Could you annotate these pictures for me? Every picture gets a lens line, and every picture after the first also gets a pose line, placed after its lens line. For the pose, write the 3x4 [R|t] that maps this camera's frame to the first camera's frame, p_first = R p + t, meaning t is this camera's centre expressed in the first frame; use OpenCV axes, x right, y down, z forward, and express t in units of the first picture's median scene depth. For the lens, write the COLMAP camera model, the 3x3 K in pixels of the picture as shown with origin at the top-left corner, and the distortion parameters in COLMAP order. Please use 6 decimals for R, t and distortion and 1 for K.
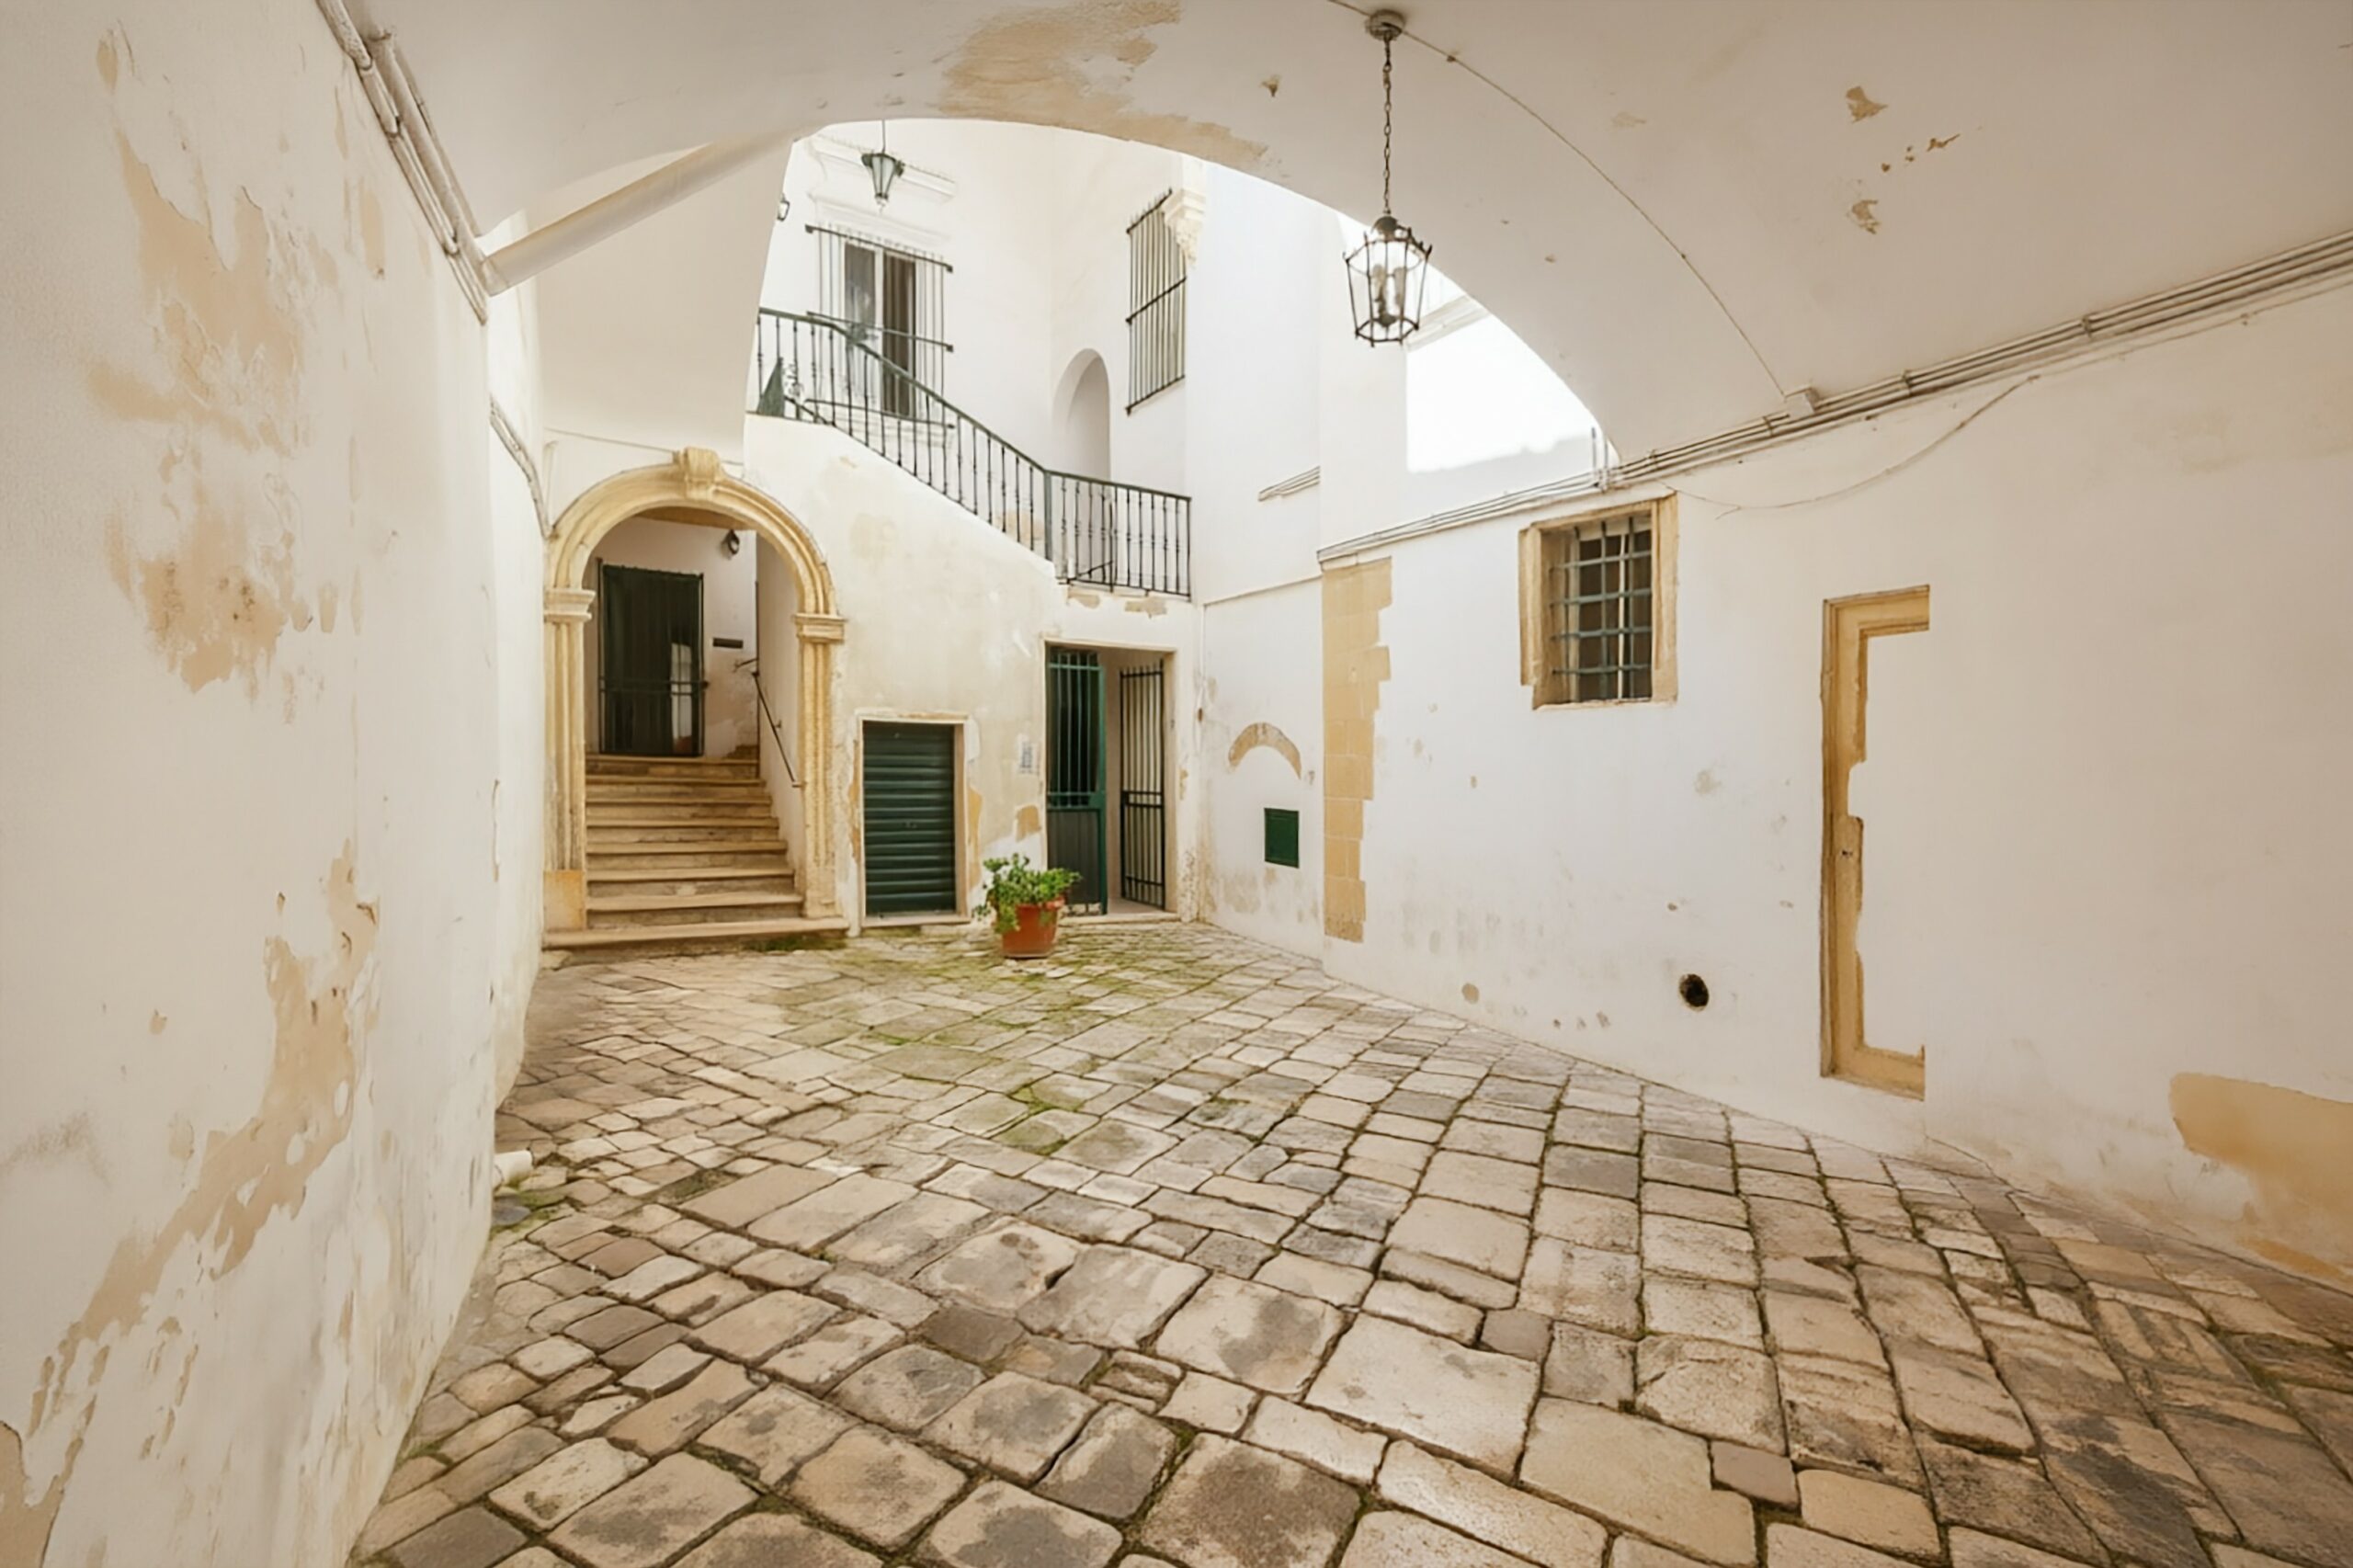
lens RADIAL K [[972.0, 0, 1165.5], [0, 972.0, 811.6], [0, 0, 1]] dist [0.000920, 0.000084]
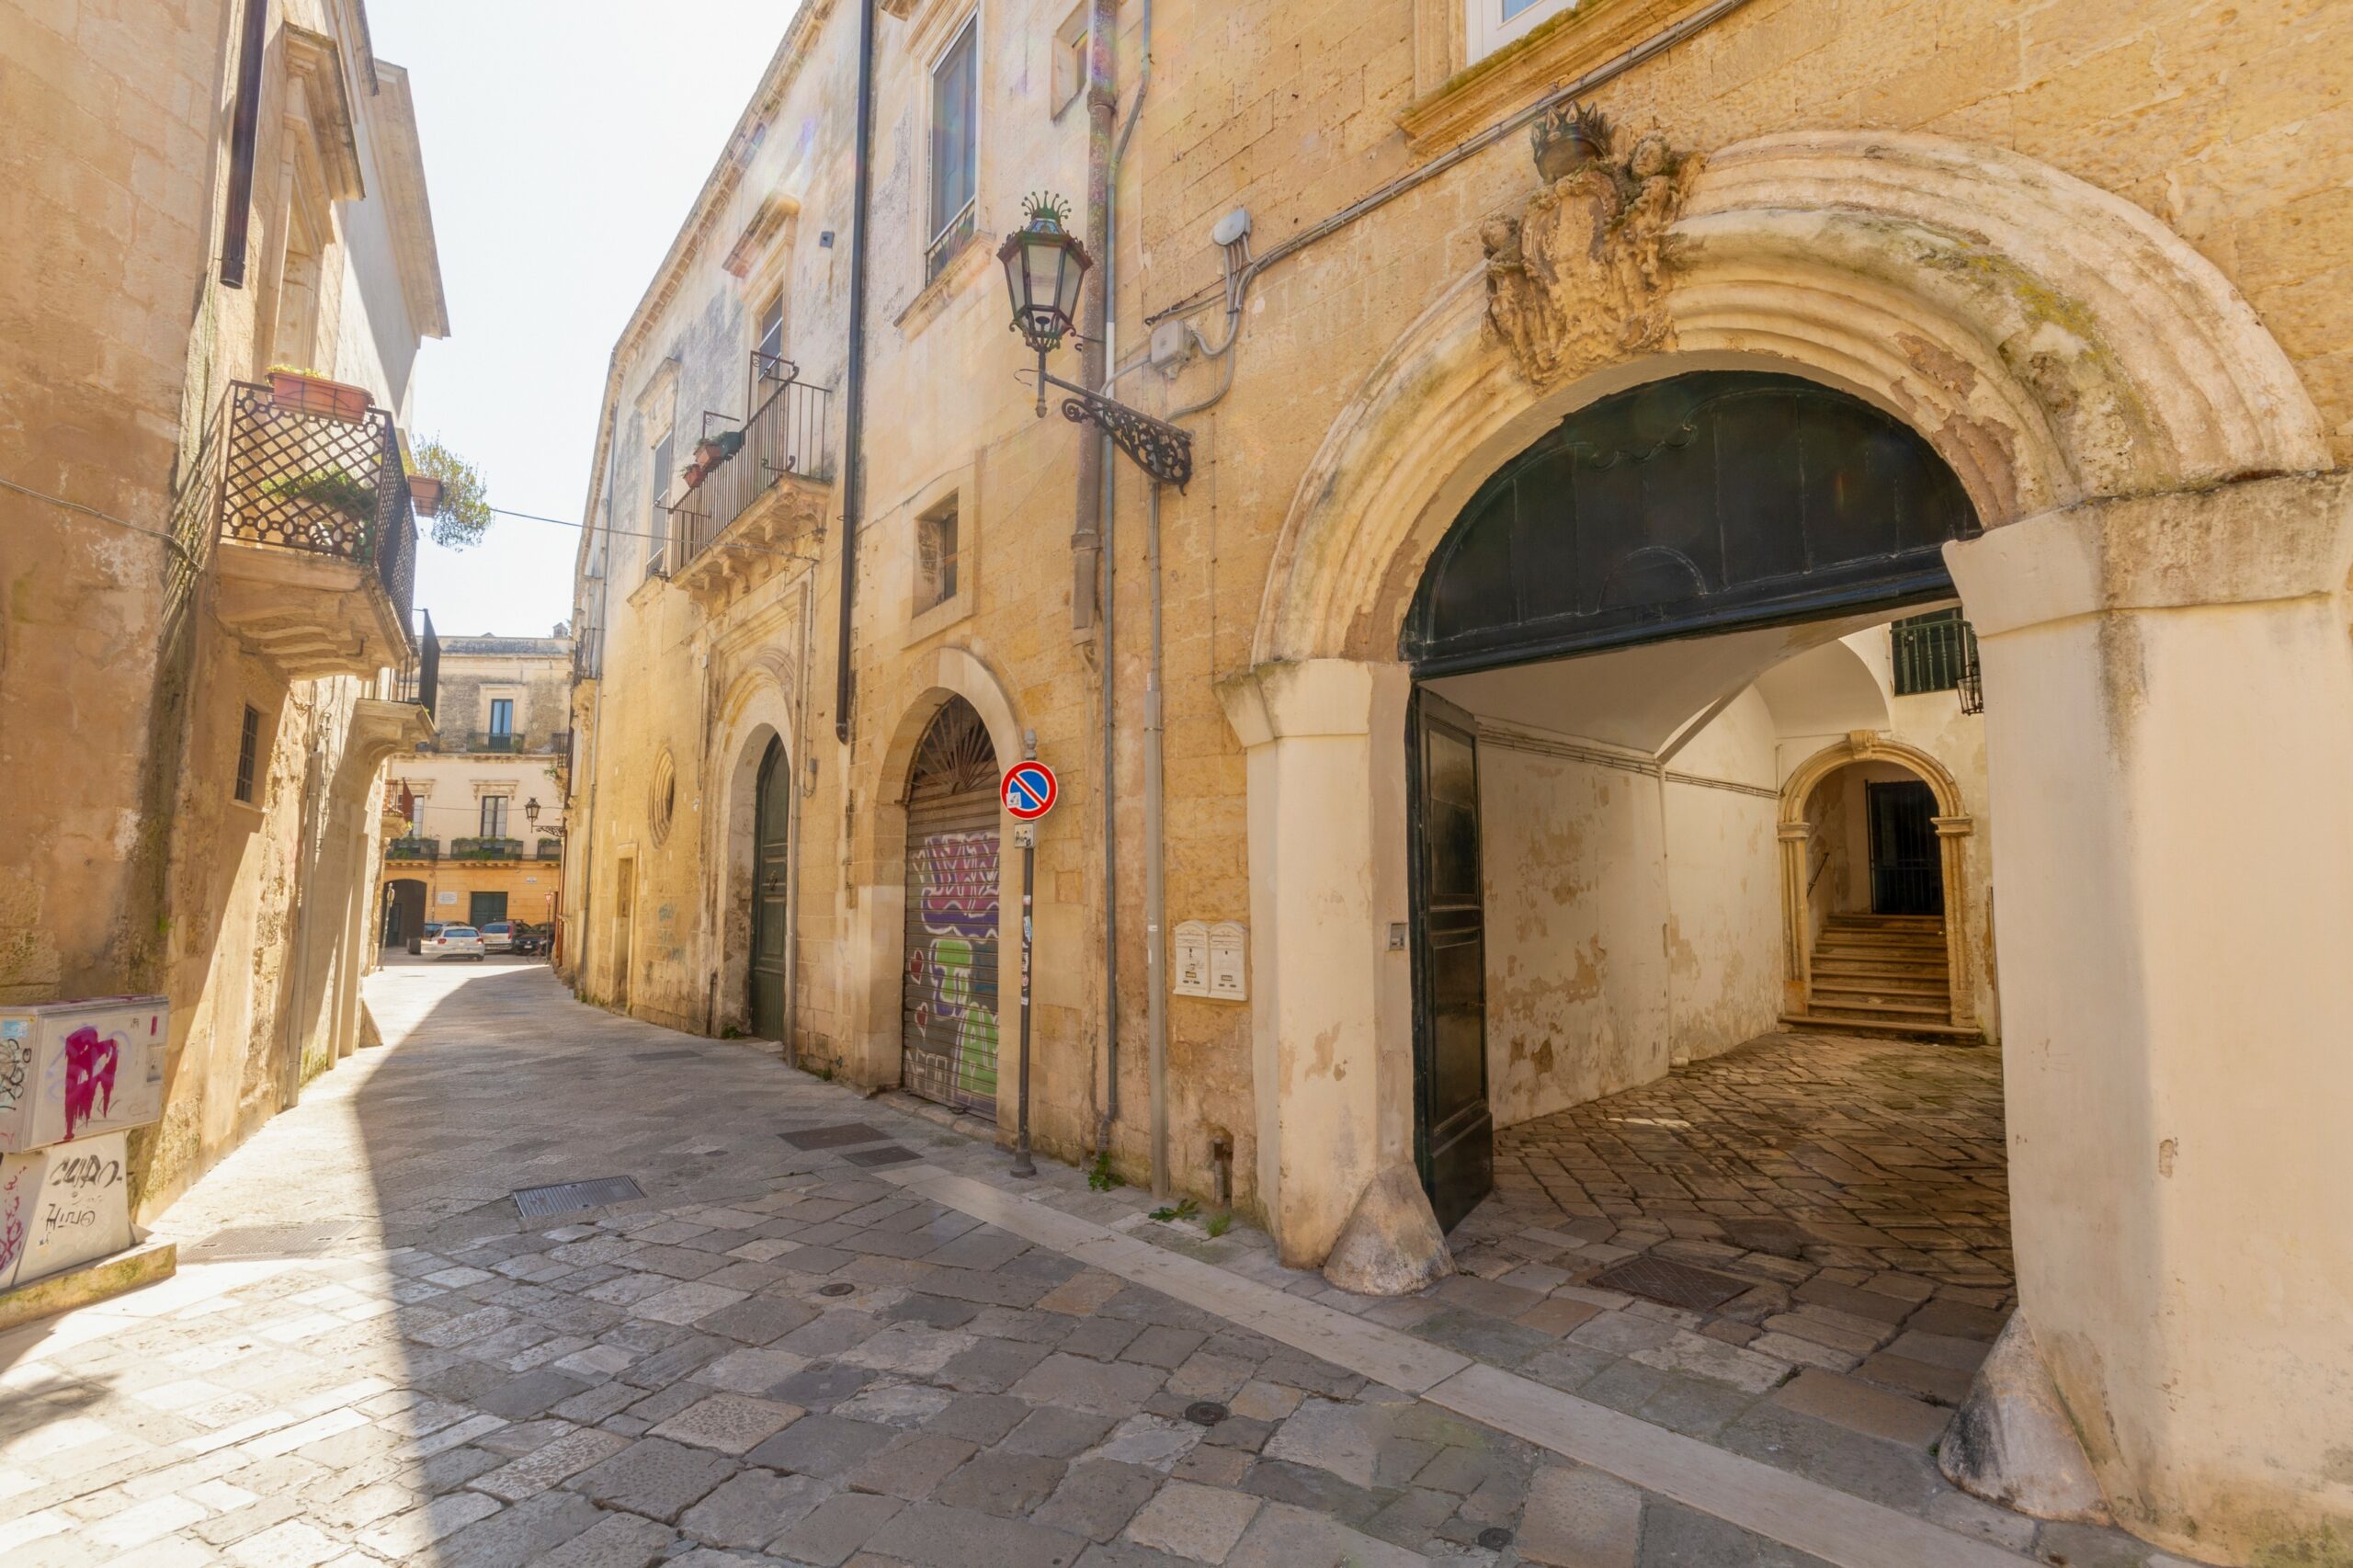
lens RADIAL K [[1058.5, 0, 1176.5], [0, 1058.5, 784.0], [0, 0, 1]] dist [0.001145, 0.000080]
pose [[0.284421, -0.128372, -0.950066, 0.826617], [-0.045038, 0.988111, -0.146996, 0.036488], [0.957641, 0.084598, 0.275257, -0.563040]]
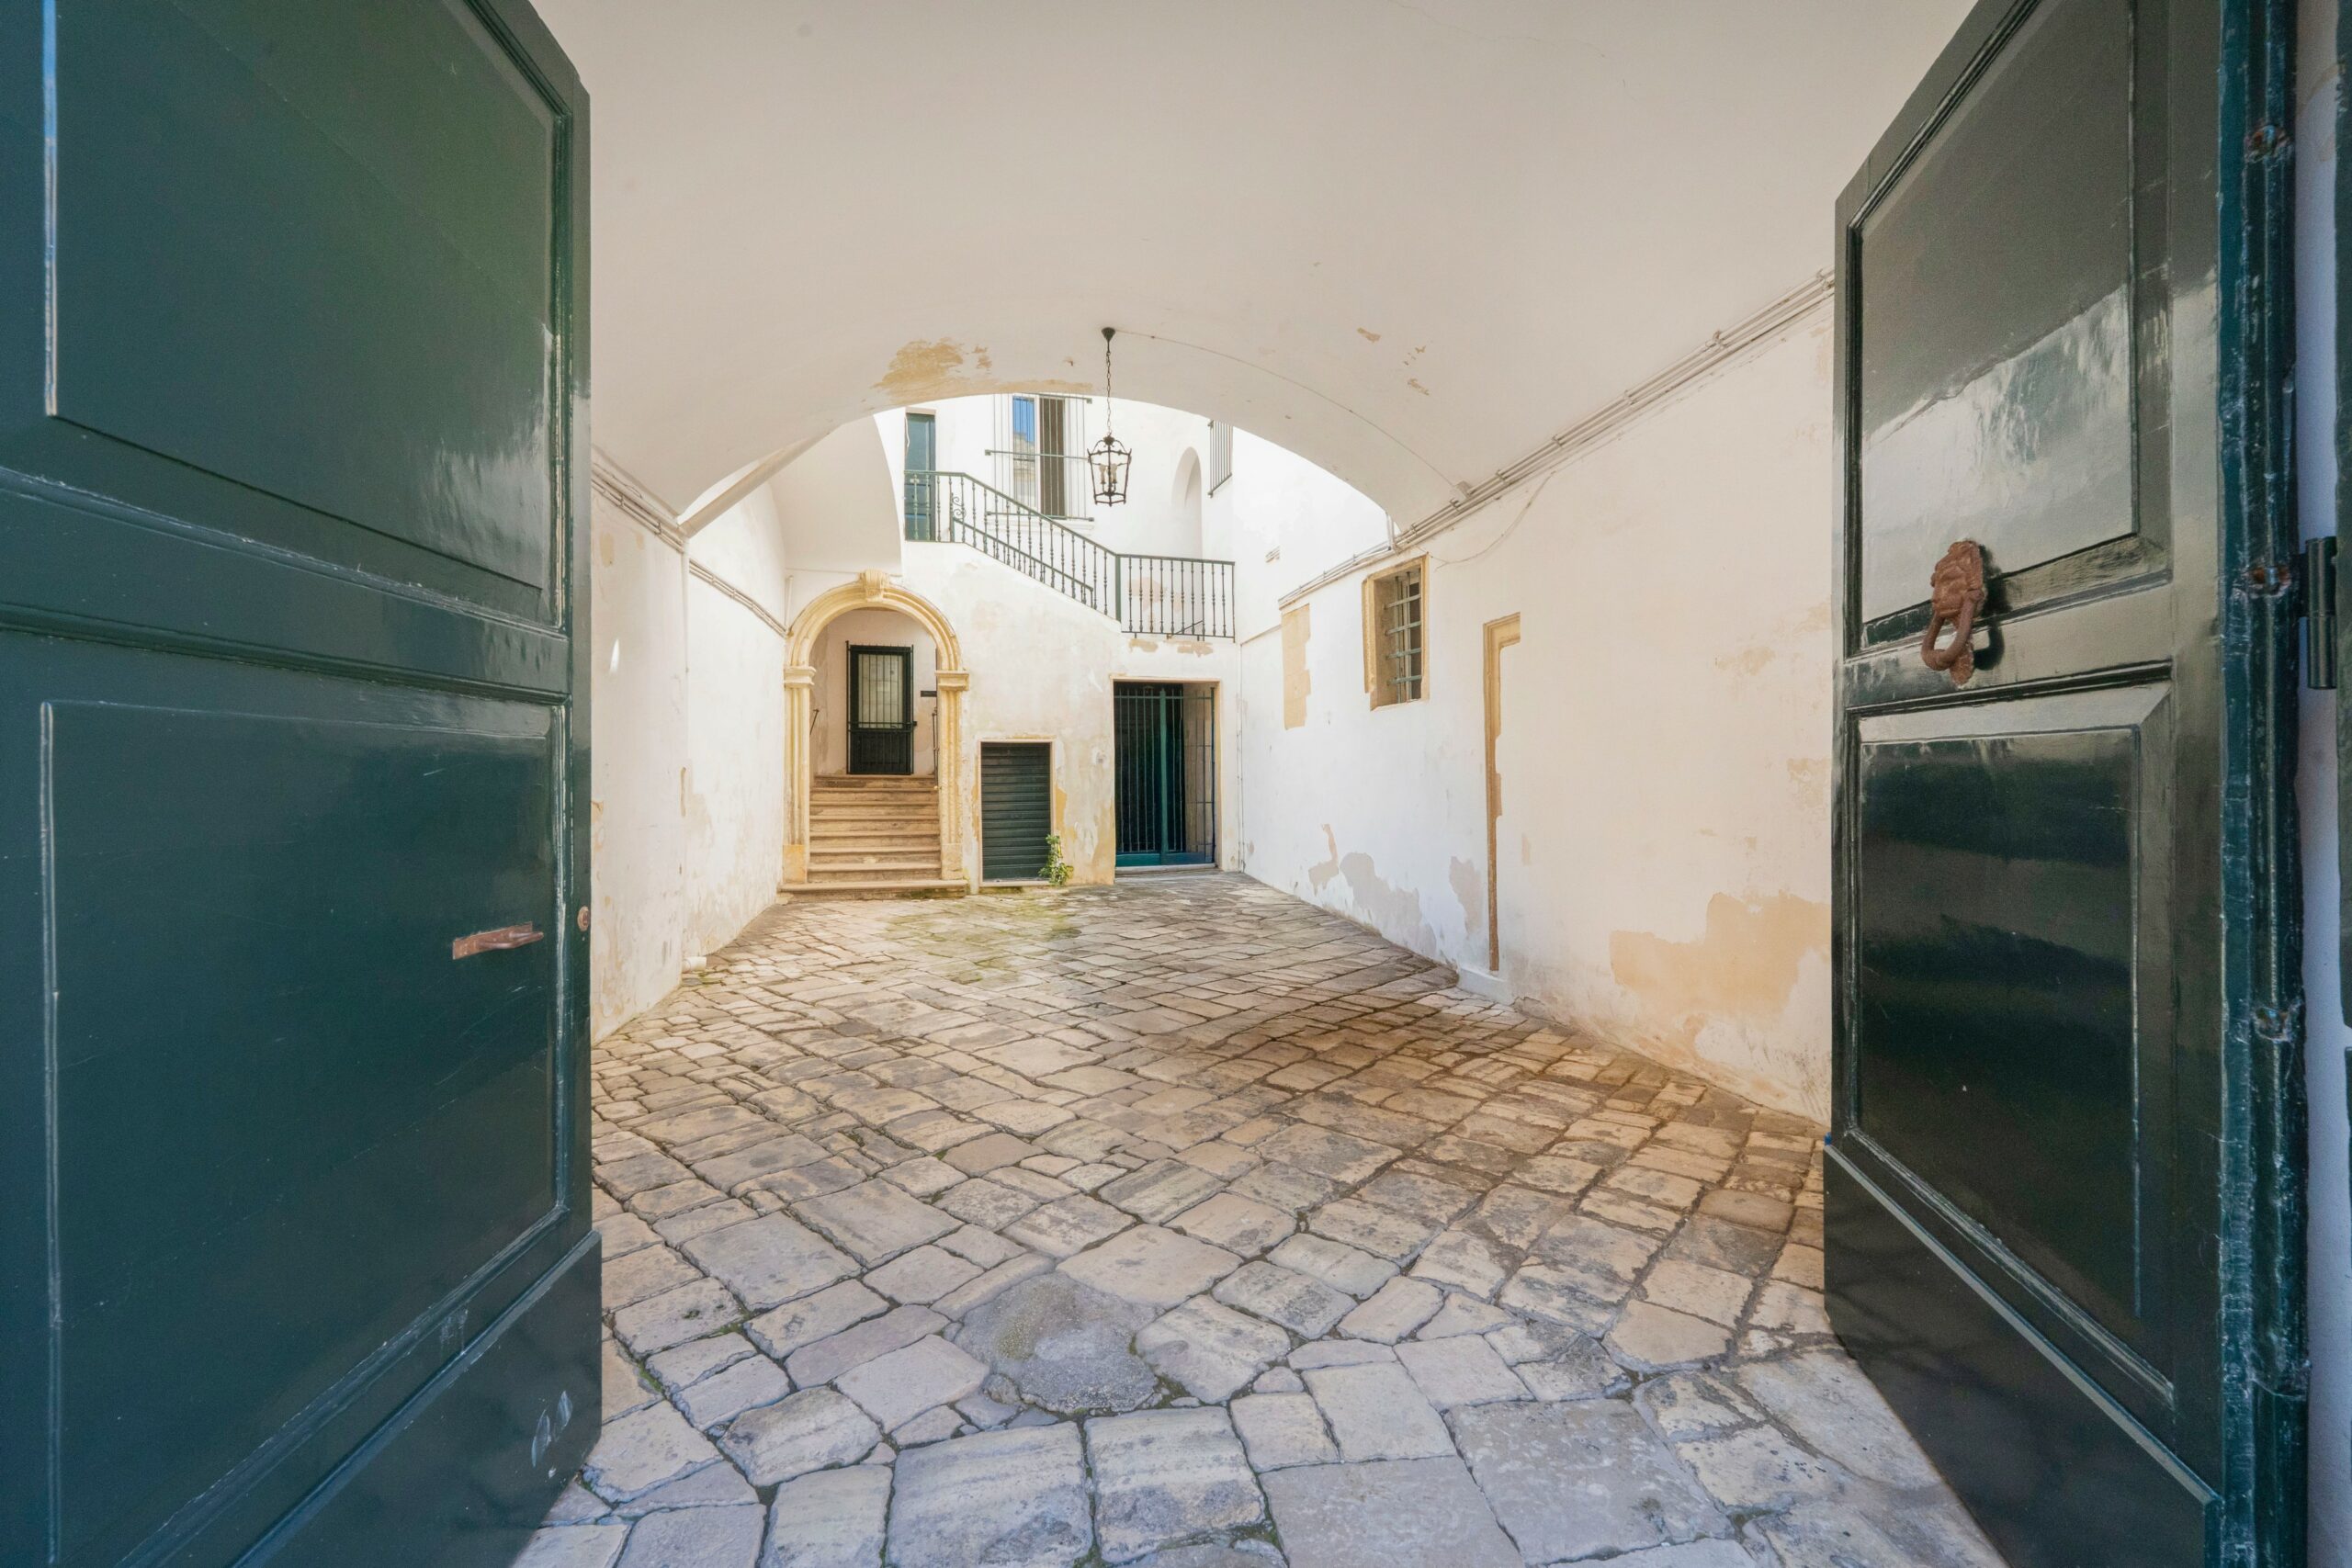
lens RADIAL K [[954.4, 0, 1182.6], [0, 954.4, 794.5], [0, 0, 1]] dist [-0.017719, 0.000003]
pose [[0.958520, -0.026354, -0.283804, 0.371320], [0.013966, 0.998863, -0.045585, 0.051677], [0.284683, 0.039730, 0.957798, -0.261772]]
